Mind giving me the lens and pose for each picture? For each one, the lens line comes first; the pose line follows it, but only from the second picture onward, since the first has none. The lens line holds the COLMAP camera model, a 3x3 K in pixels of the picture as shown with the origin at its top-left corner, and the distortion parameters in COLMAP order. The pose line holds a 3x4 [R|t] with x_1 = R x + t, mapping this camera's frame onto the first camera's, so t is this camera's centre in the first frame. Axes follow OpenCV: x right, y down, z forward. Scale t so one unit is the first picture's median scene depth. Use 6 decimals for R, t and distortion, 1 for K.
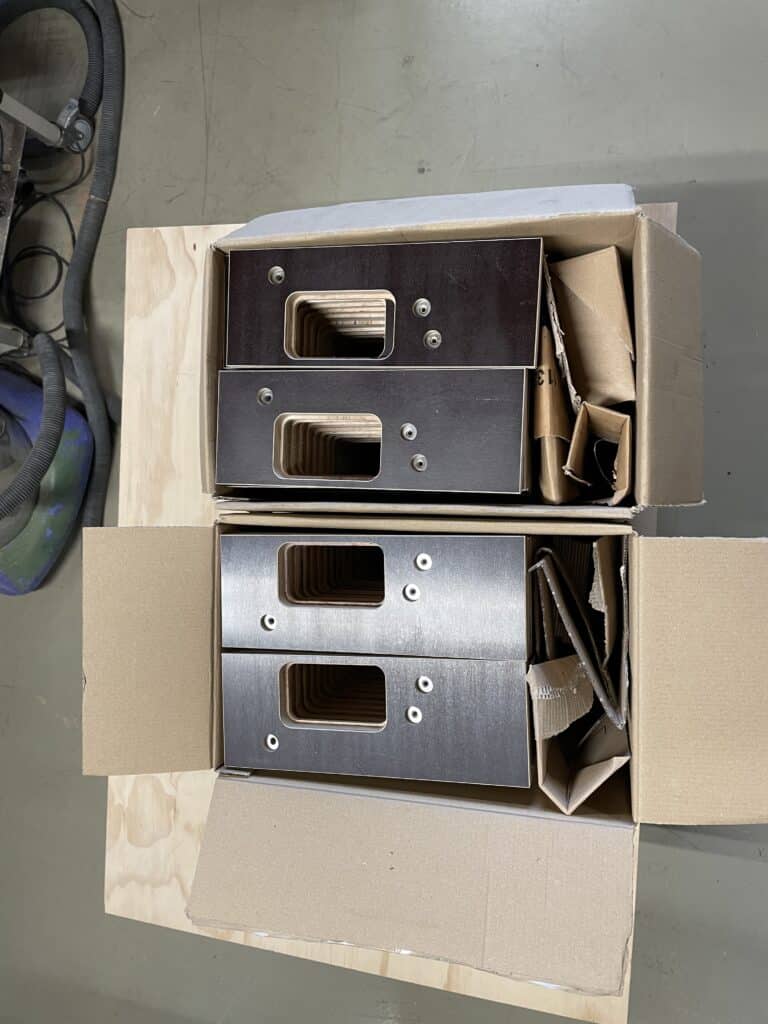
lens RADIAL K [[775.9, 0, 393.6], [0, 775.9, 512.0], [0, 0, 1]] dist [0.073826, -0.094017]
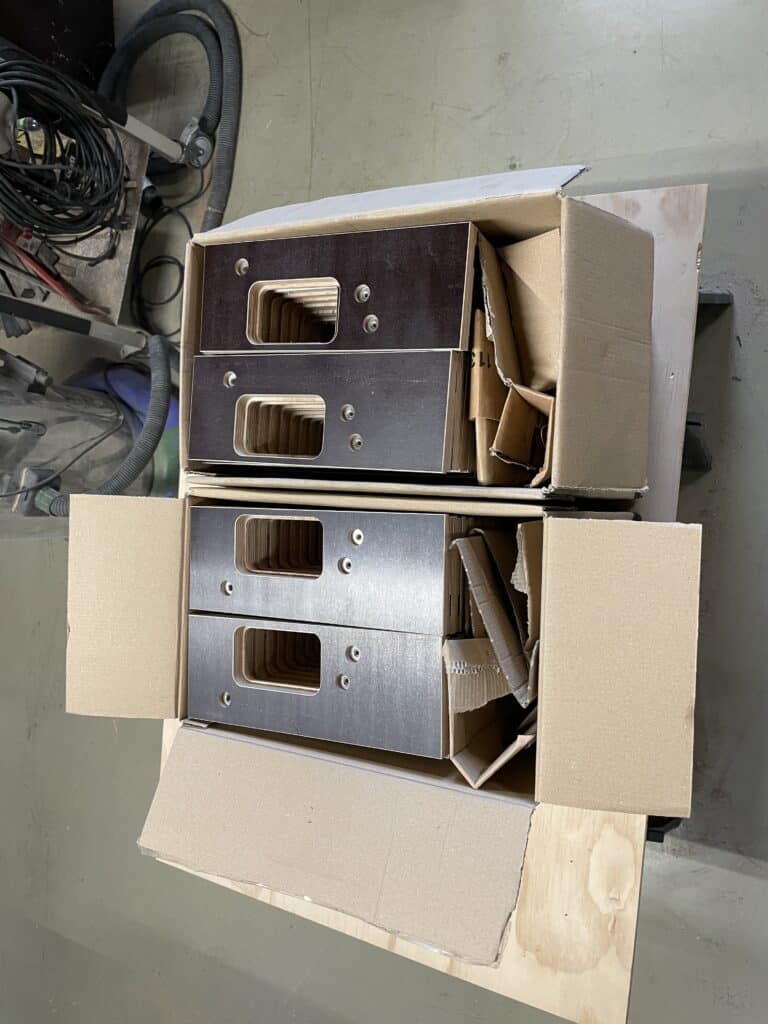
lens RADIAL K [[775.9, 0, 383.2], [0, 775.9, 518.4], [0, 0, 1]] dist [0.073826, -0.094017]
pose [[0.979065, 0.038063, -0.199956, 0.269594], [-0.037745, 0.999273, 0.005402, 0.031261], [0.200016, 0.002259, 0.979790, -0.018900]]
